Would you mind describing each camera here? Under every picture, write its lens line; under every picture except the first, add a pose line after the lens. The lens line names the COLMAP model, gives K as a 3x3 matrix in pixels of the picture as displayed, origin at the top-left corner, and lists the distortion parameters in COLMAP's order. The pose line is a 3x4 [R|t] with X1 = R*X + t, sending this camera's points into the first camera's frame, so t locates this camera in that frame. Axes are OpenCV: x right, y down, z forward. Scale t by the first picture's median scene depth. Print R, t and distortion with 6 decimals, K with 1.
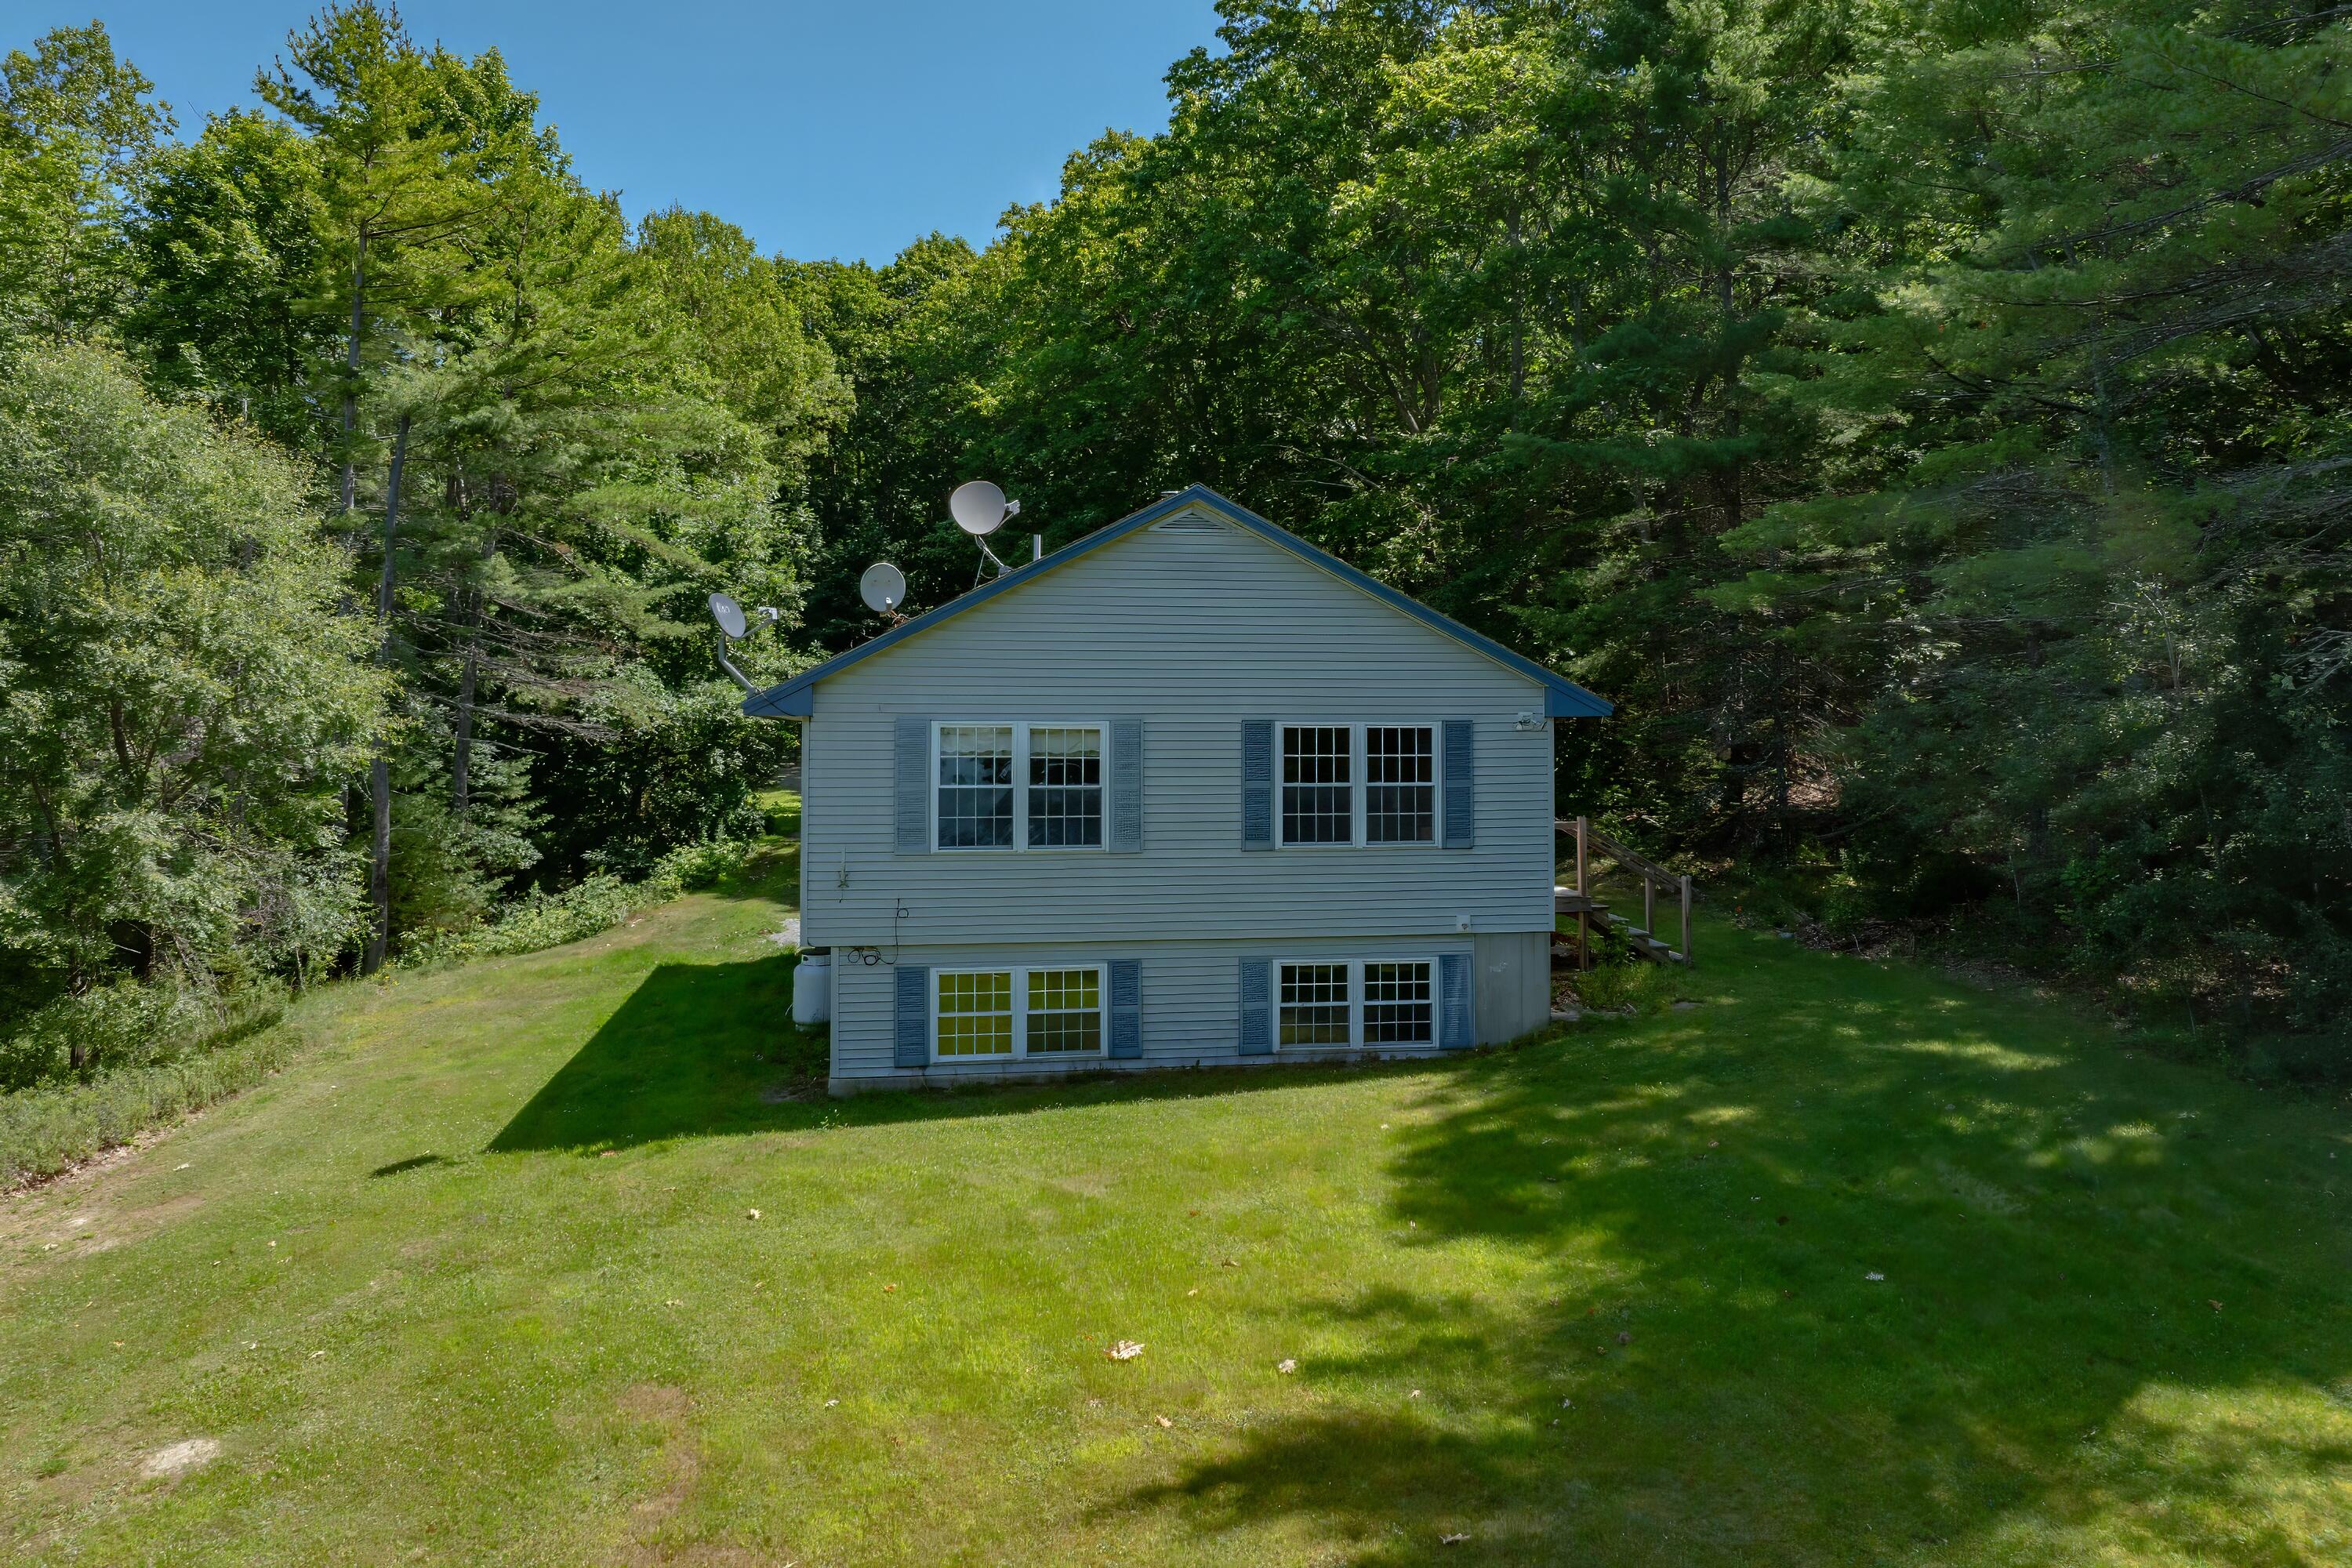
lens RADIAL K [[1615.7, 0, 1176.0], [0, 1615.7, 784.0], [0, 0, 1]] dist [-0.001686, 0.000171]
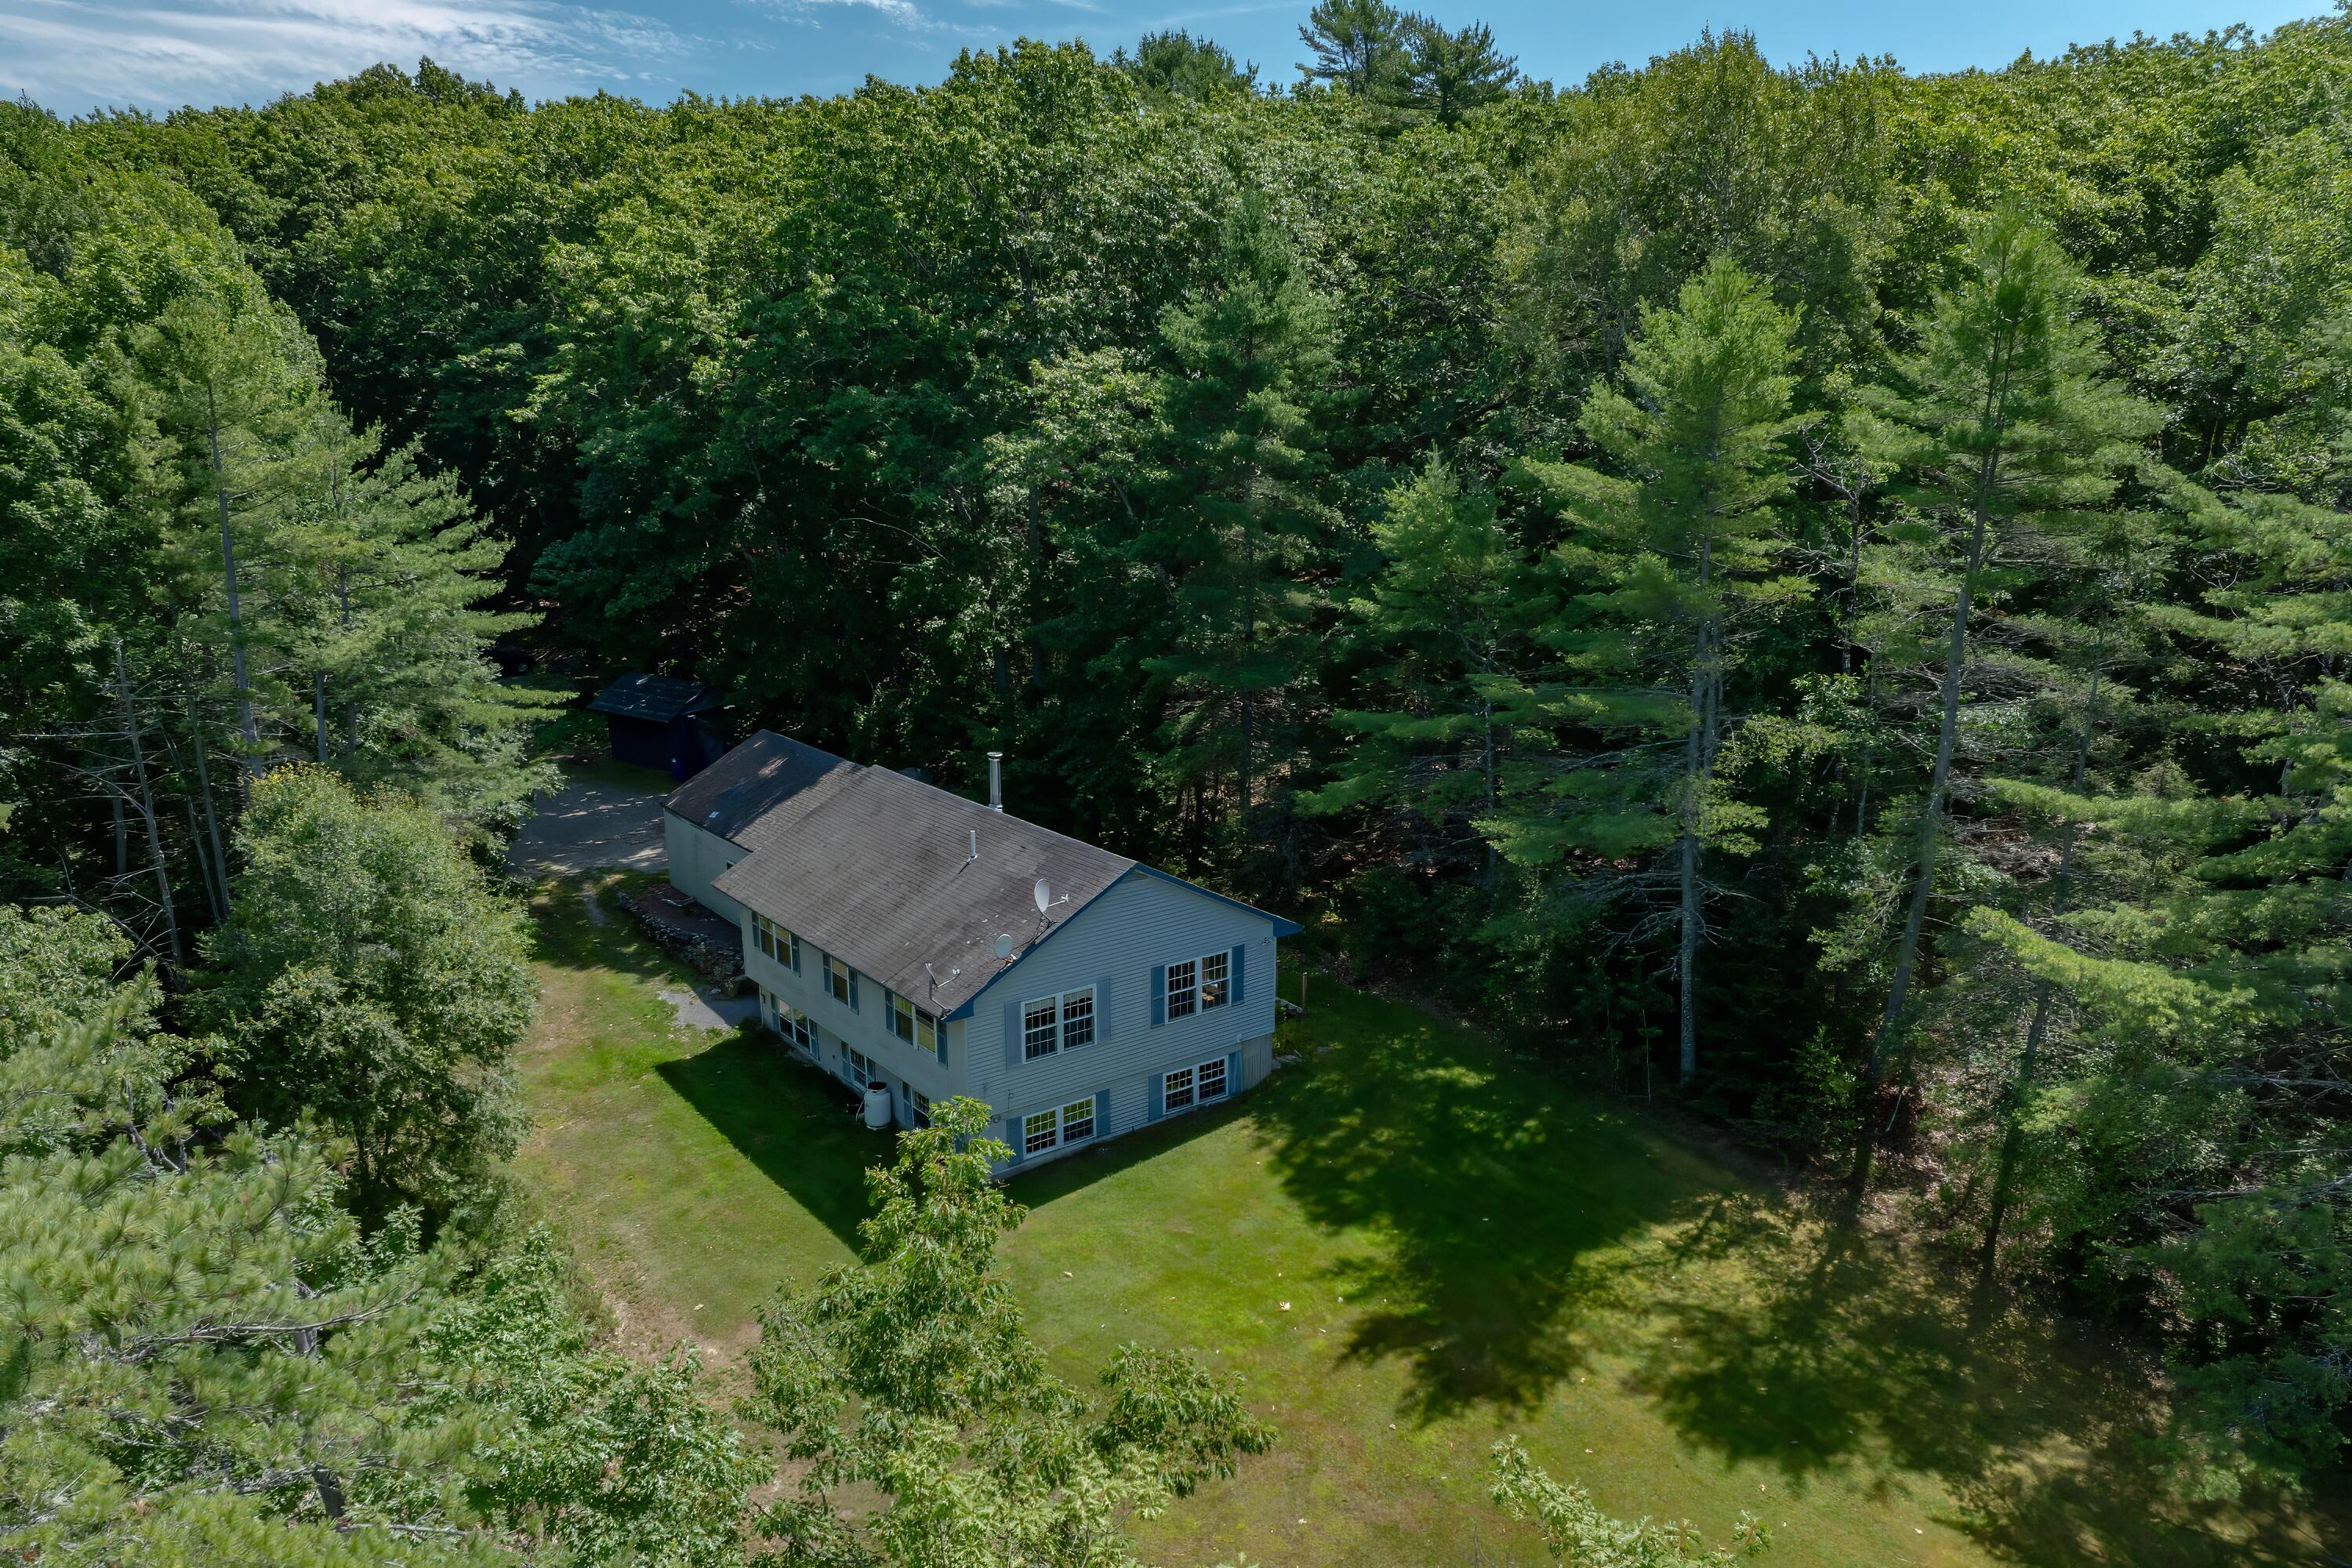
lens RADIAL K [[1615.7, 0, 1176.0], [0, 1615.7, 784.0], [0, 0, 1]] dist [-0.001686, 0.000171]
pose [[0.881281, -0.107103, 0.460297, -0.837857], [0.011036, 0.978379, 0.206523, -0.681083], [-0.472464, -0.176925, 0.863409, -0.720482]]
